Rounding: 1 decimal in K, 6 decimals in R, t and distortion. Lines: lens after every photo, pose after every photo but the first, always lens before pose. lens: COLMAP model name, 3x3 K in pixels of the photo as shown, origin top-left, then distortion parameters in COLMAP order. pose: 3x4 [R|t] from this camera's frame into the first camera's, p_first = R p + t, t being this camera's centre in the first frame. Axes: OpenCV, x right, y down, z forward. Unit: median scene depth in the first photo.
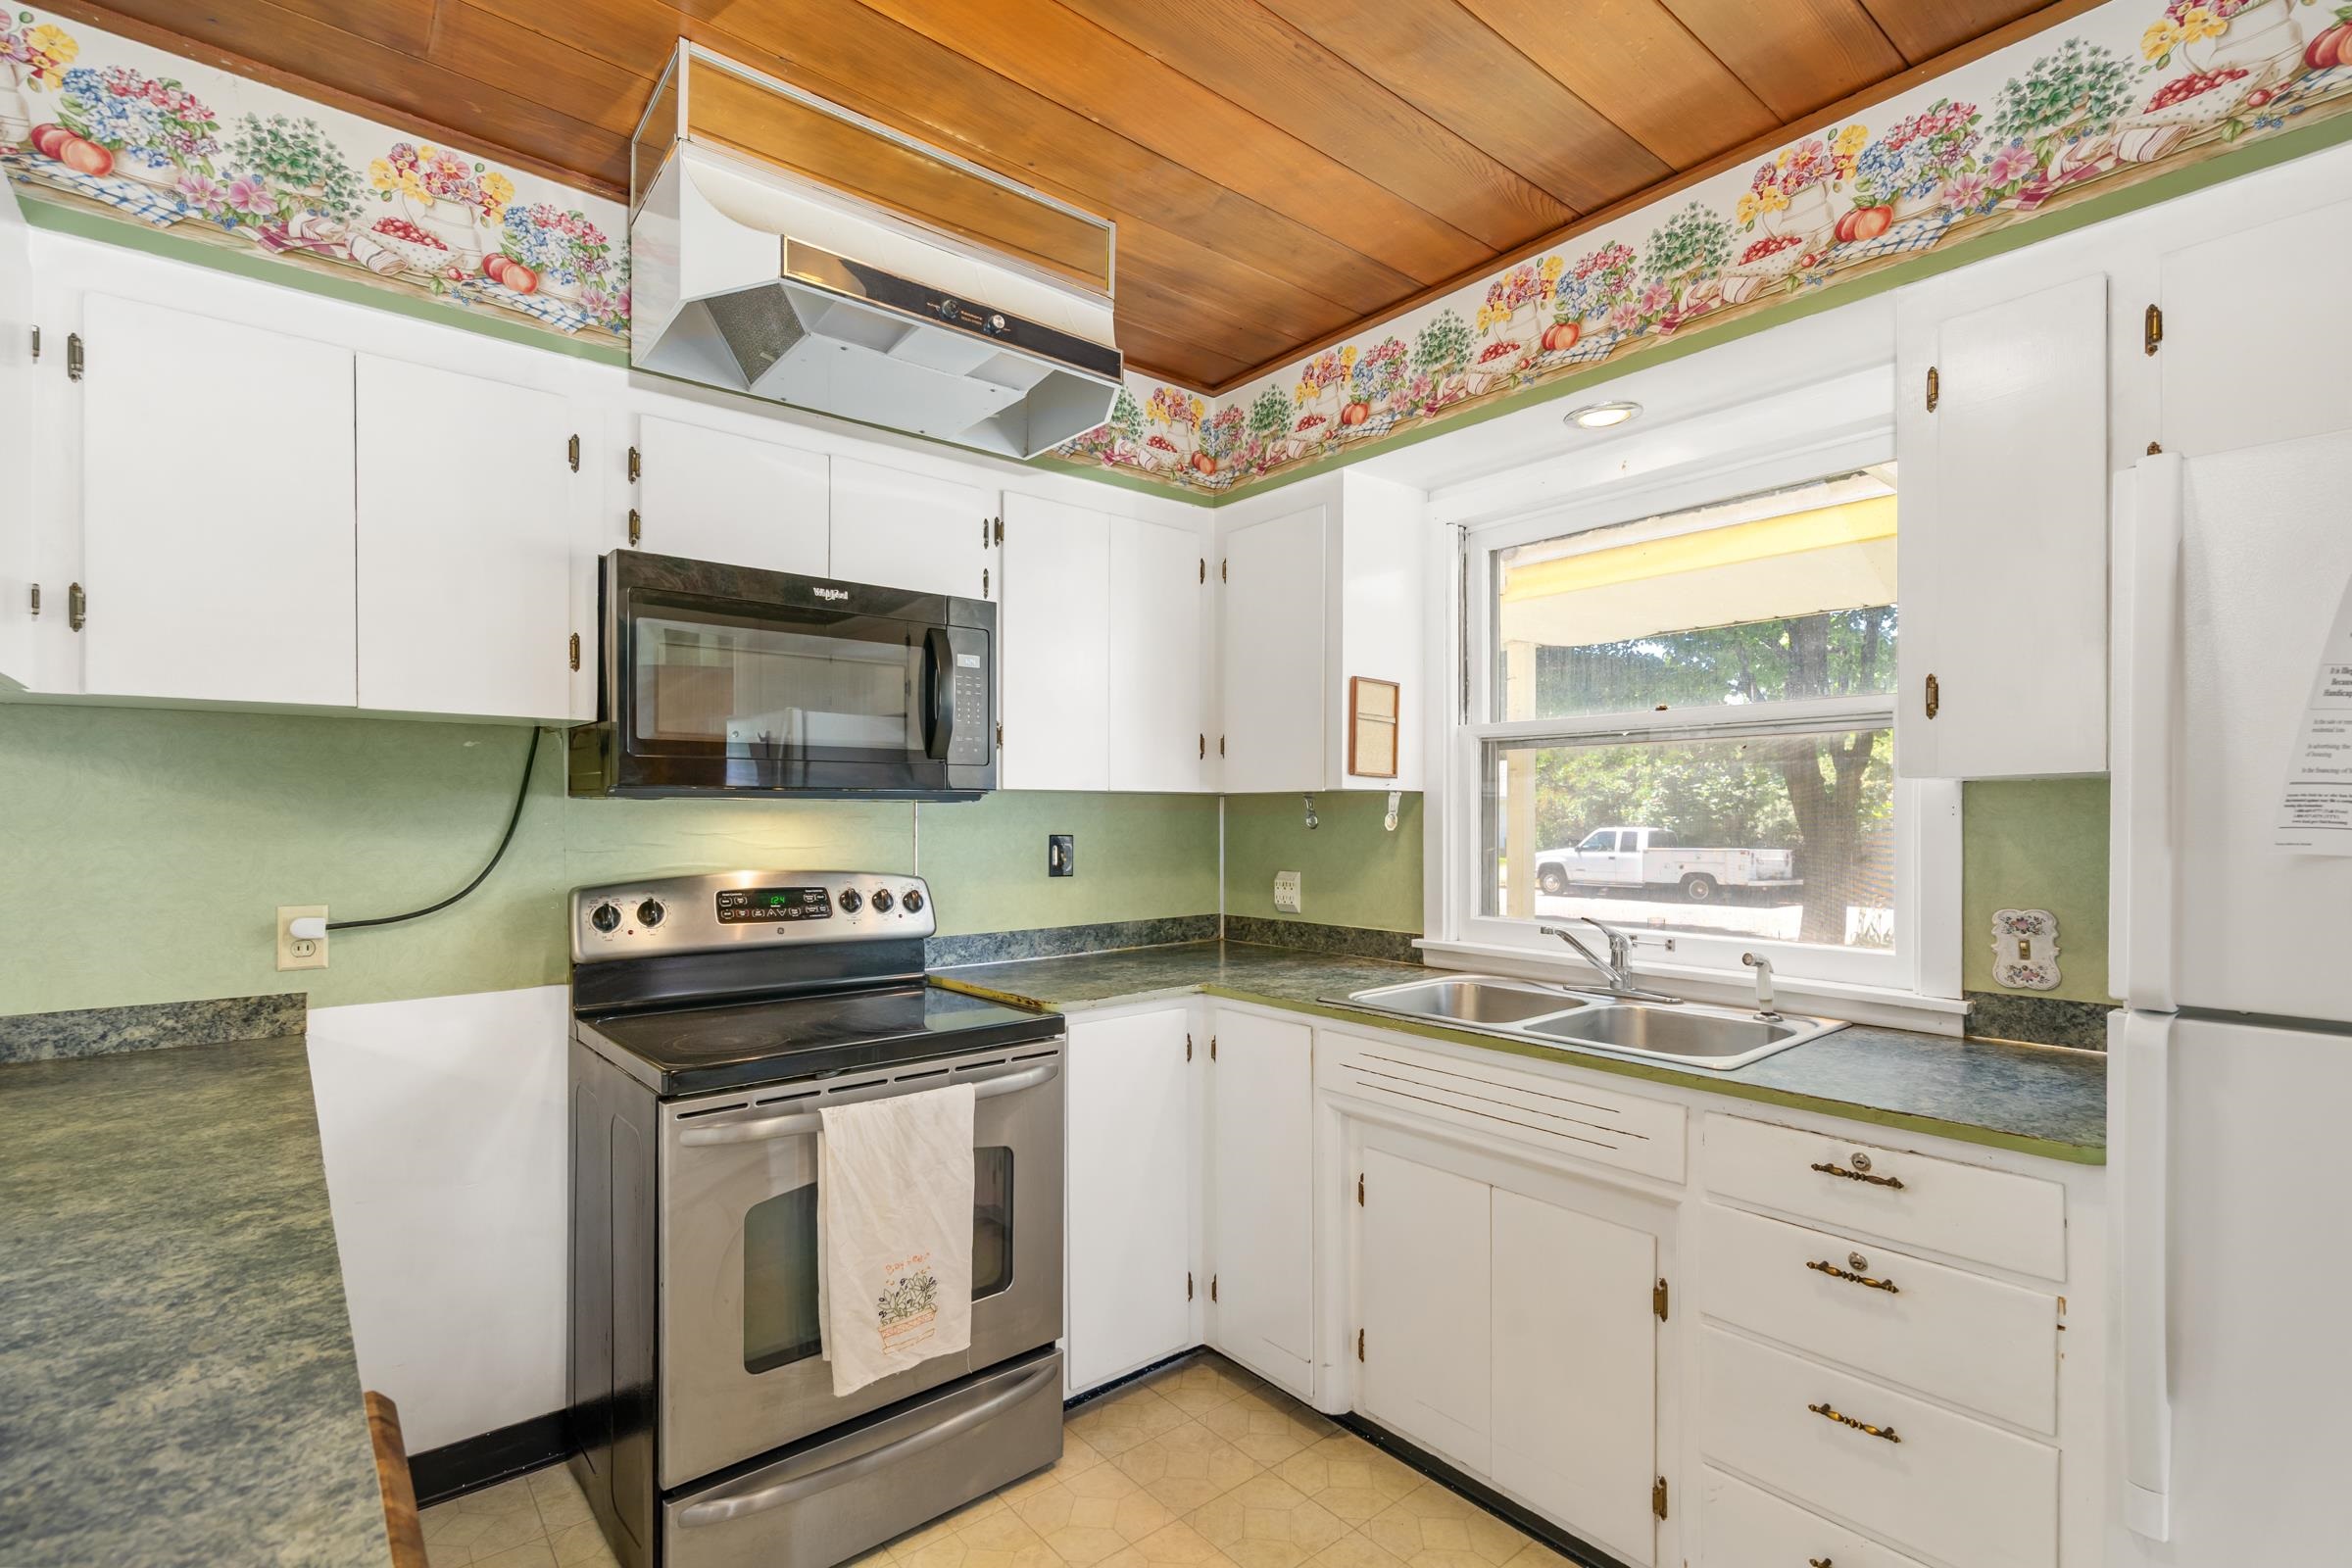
lens RADIAL K [[1065.6, 0, 1186.7], [0, 1065.6, 819.2], [0, 0, 1]] dist [-0.004086, 0.002970]
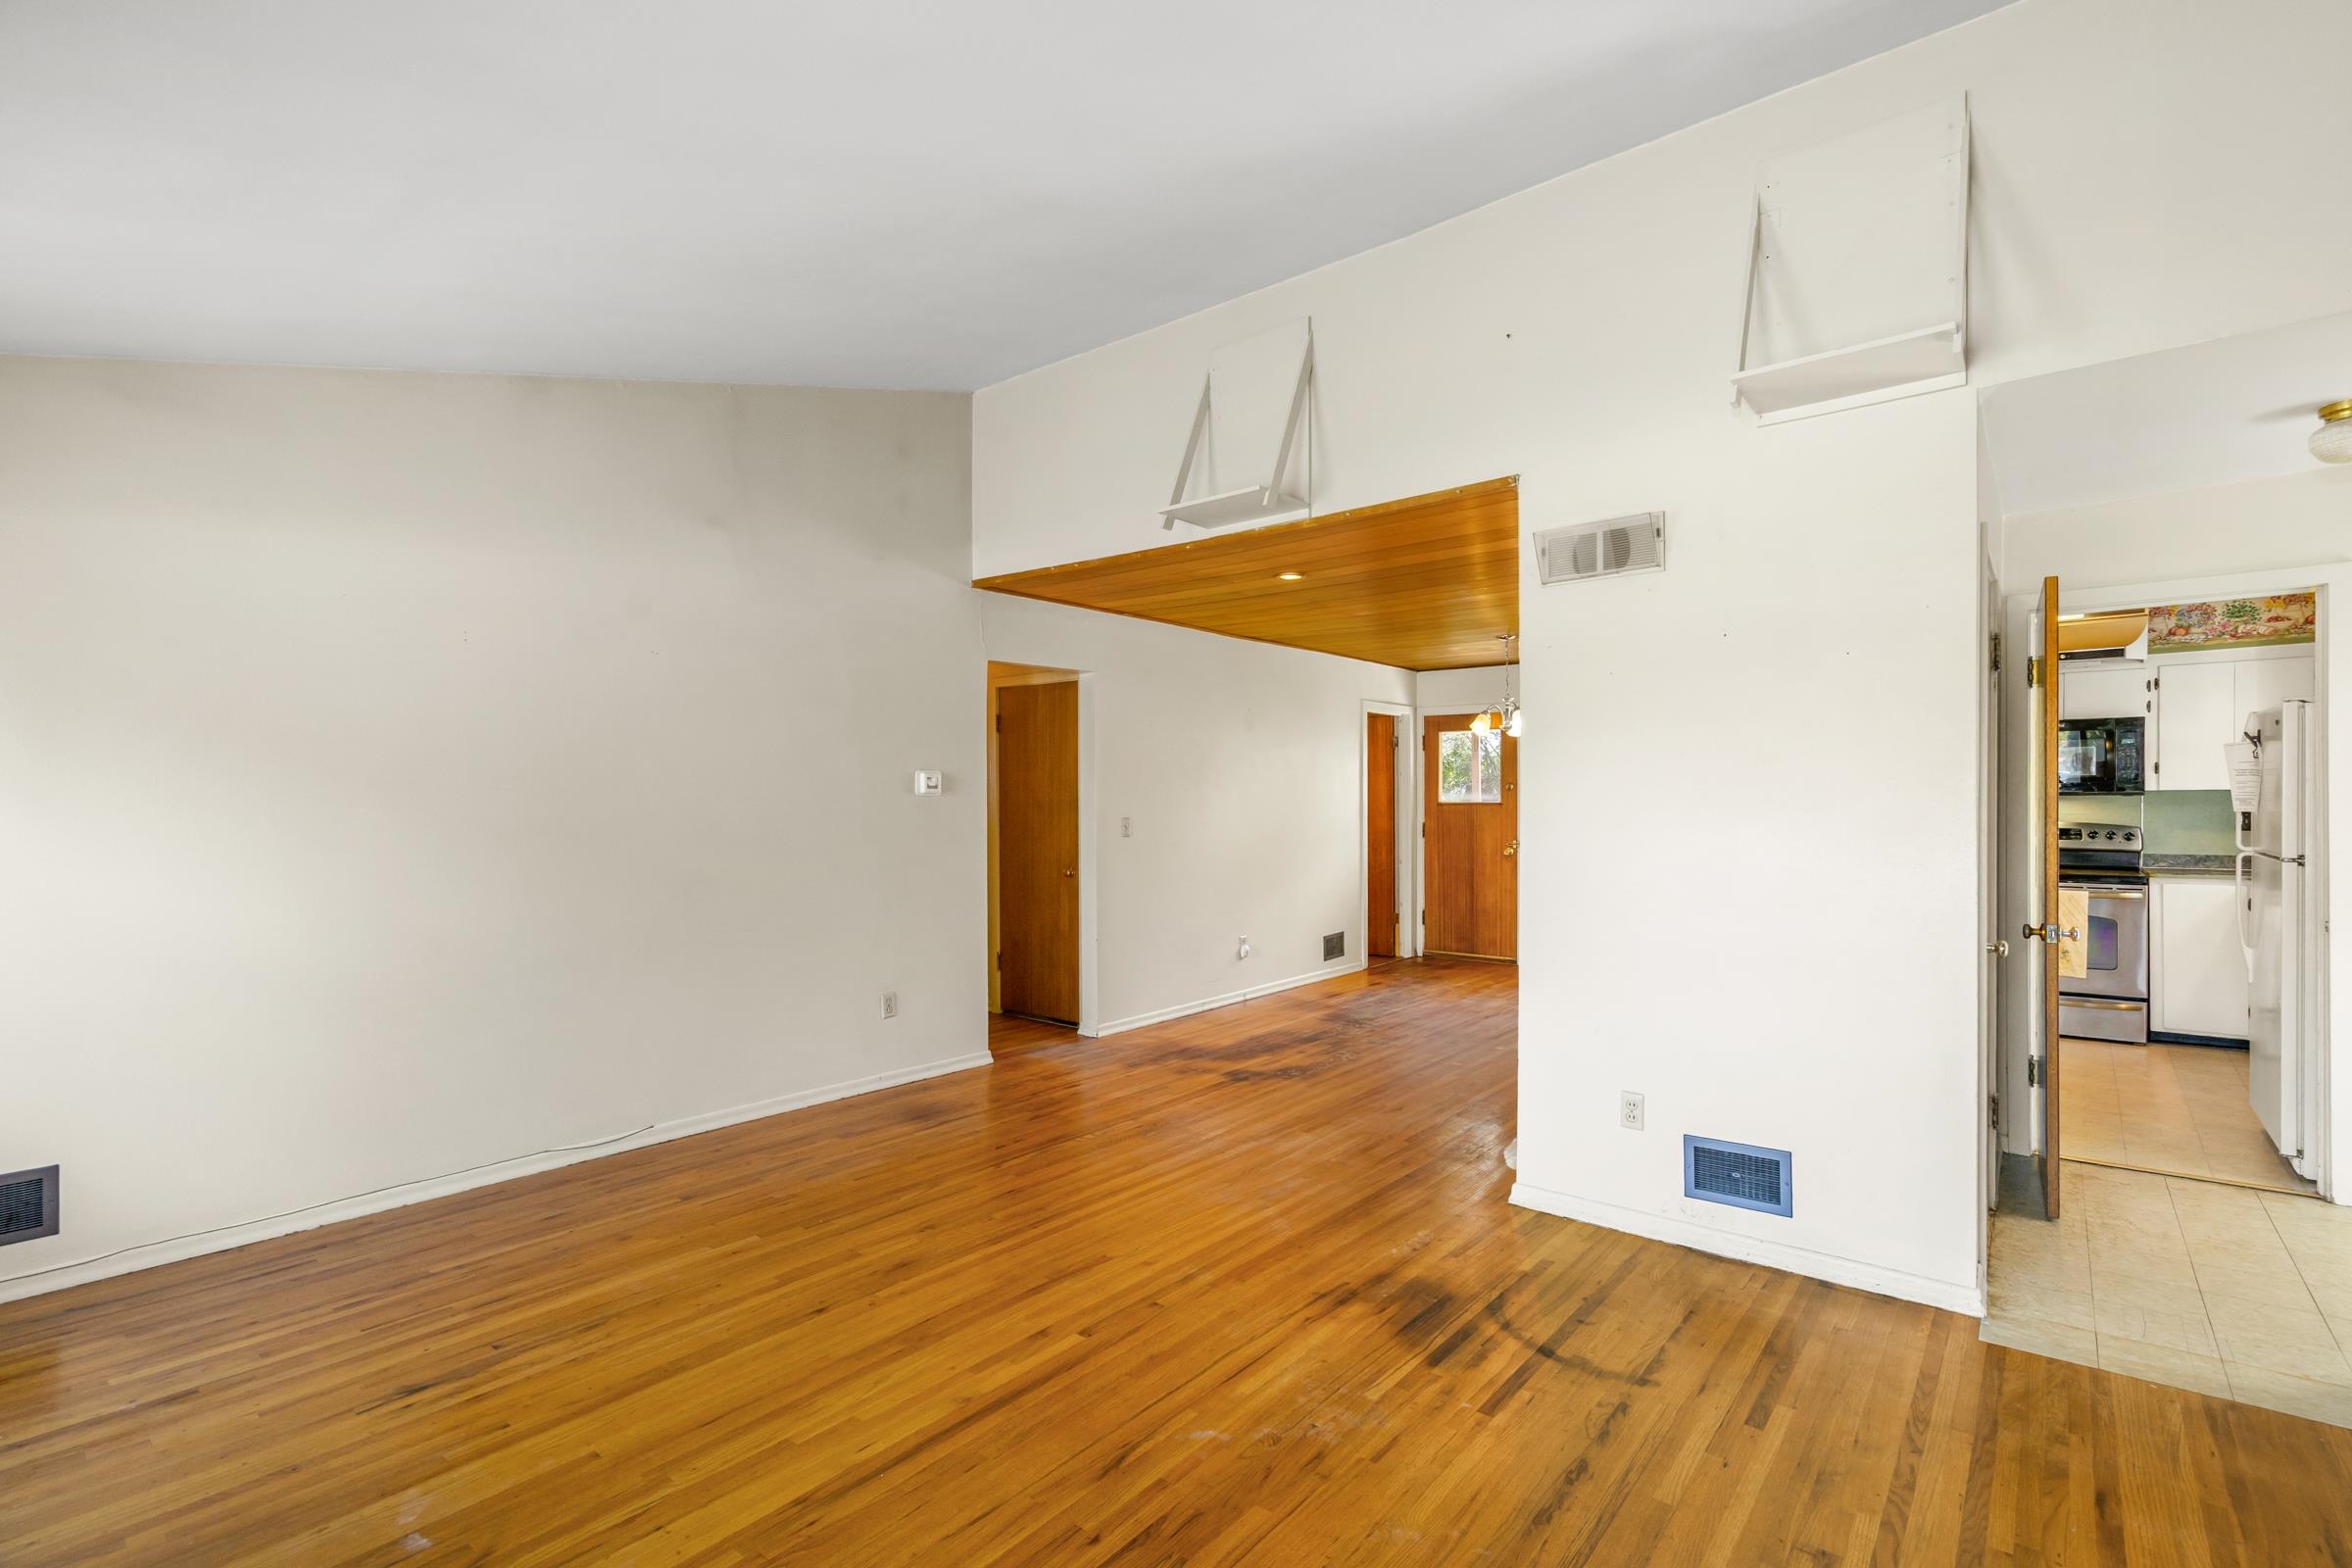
lens RADIAL K [[1065.6, 0, 1171.8], [0, 1065.6, 804.2], [0, 0, 1]] dist [-0.004086, 0.002970]
pose [[0.175187, -0.000403, -0.984535, 2.193246], [0.003514, 0.999994, 0.000216, -0.008450], [0.984529, -0.003498, 0.175187, -1.990801]]
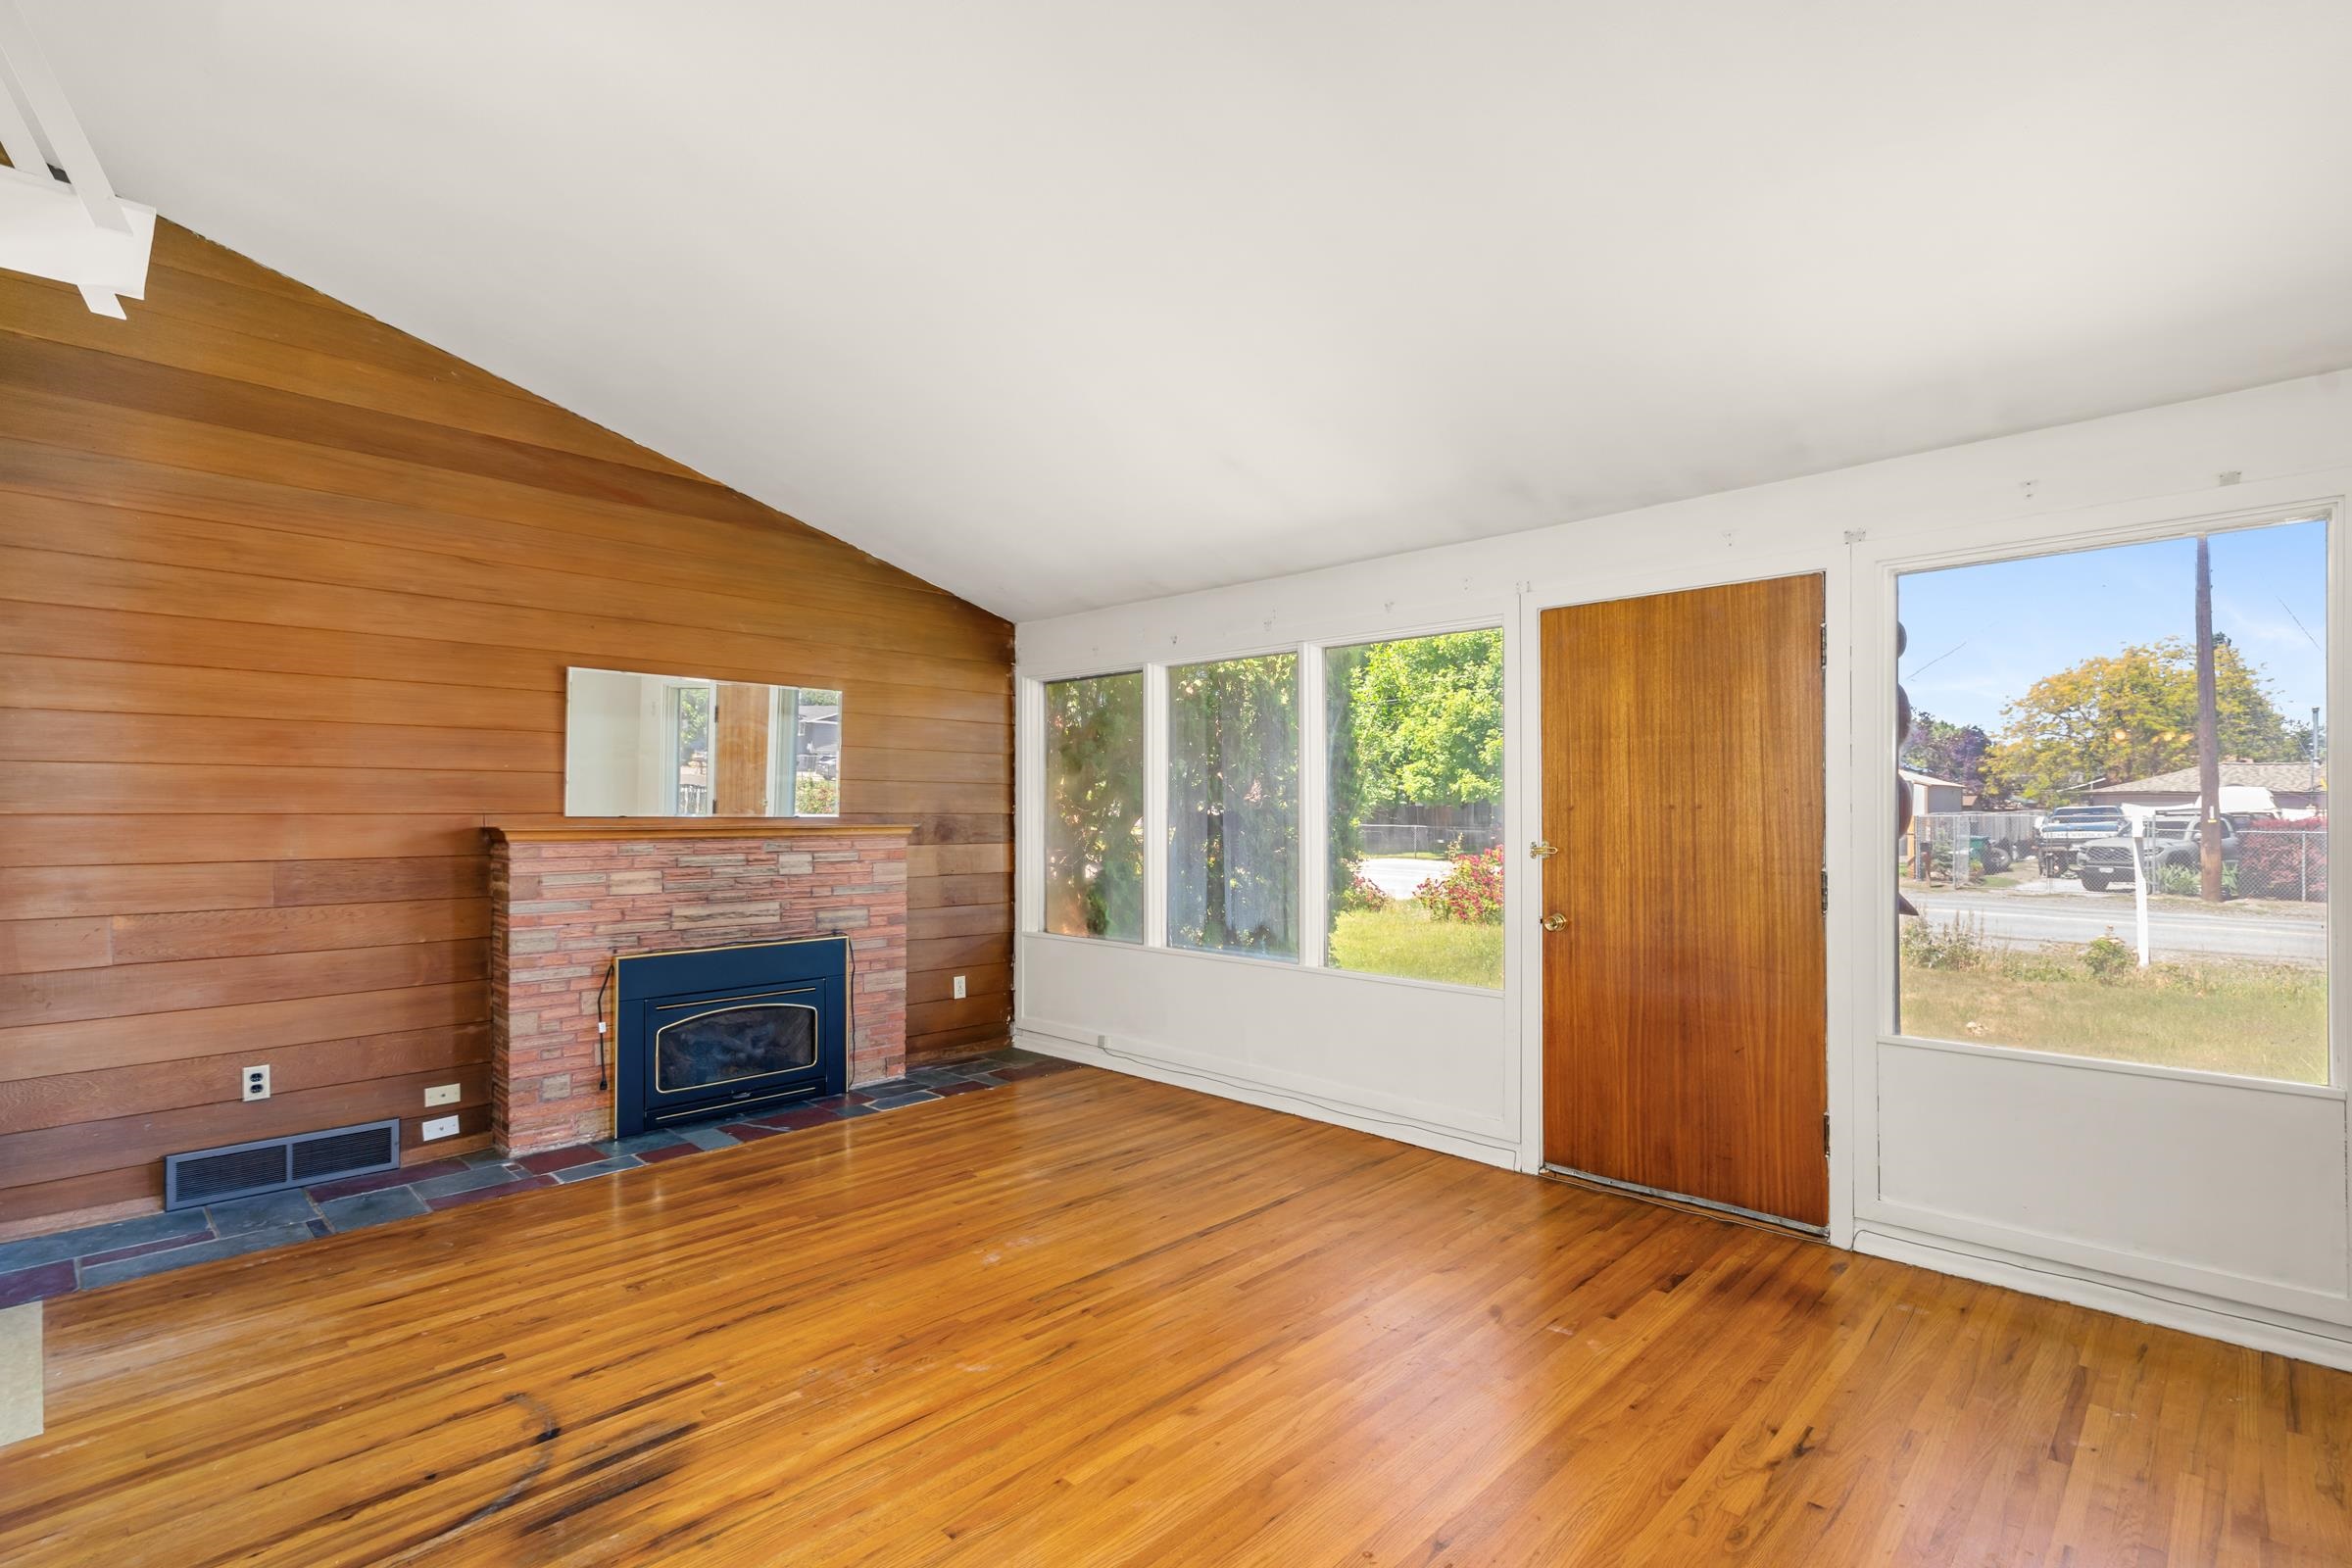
lens RADIAL K [[1123.5, 0, 1185.4], [0, 1123.5, 802.6], [0, 0, 1]] dist [-0.004424, 0.001432]
pose [[-0.103127, 0.005749, 0.994652, -0.251383], [-0.000402, 0.999983, -0.005822, -0.009758], [-0.994668, -0.001000, -0.103123, -1.871514]]
